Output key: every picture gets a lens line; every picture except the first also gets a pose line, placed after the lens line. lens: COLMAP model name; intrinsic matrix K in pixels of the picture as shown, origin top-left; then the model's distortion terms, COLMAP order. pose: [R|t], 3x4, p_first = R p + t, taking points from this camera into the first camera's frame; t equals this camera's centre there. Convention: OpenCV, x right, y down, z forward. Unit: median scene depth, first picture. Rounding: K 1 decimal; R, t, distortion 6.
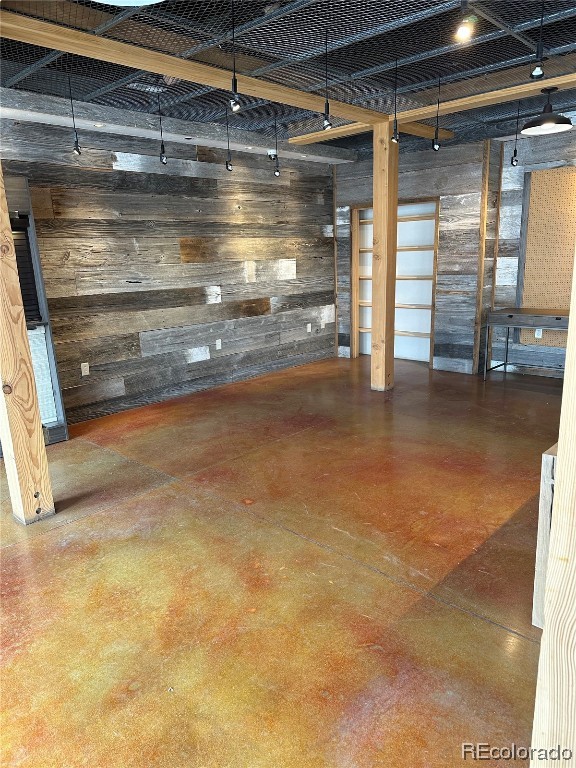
lens RADIAL K [[533.4, 0, 284.3], [0, 533.4, 386.0], [0, 0, 1]] dist [0.162659, -0.309761]
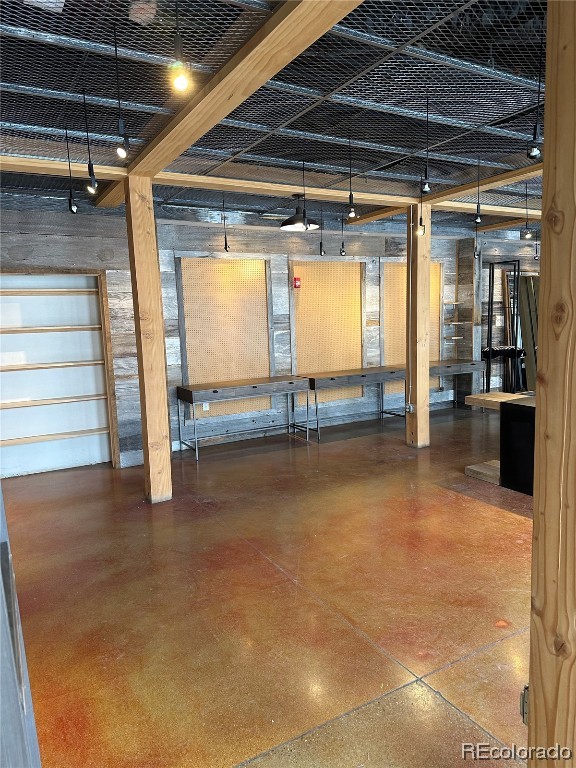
lens RADIAL K [[533.4, 0, 284.3], [0, 533.4, 386.0], [0, 0, 1]] dist [0.162659, -0.309761]
pose [[0.279619, -0.100012, 0.954888, -0.477788], [0.254853, 0.966614, 0.026612, -0.121302], [-0.925669, 0.235915, 0.295772, 0.527144]]
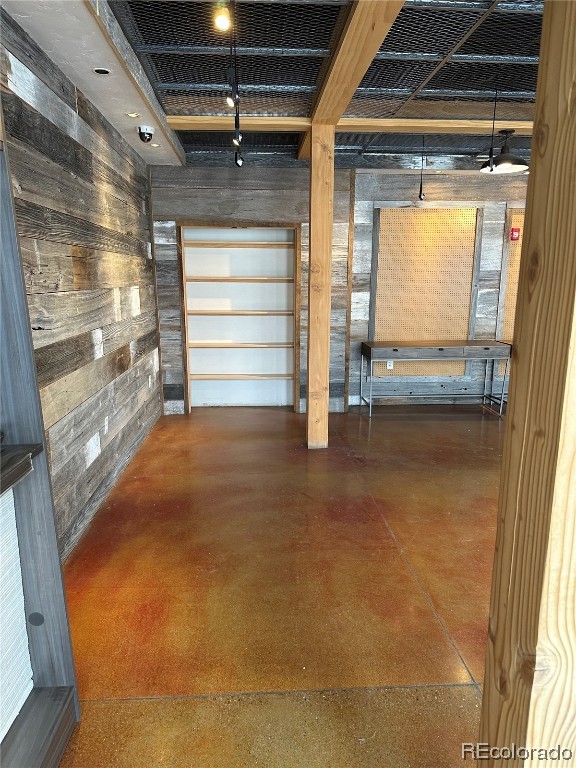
lens RADIAL K [[533.8, 0, 281.4], [0, 533.8, 389.4], [0, 0, 1]] dist [0.128742, -0.201559]
pose [[0.678264, -0.116551, 0.725516, -0.417478], [0.153122, 0.988084, 0.015582, -0.095687], [-0.718687, 0.100524, 0.688029, 0.438259]]
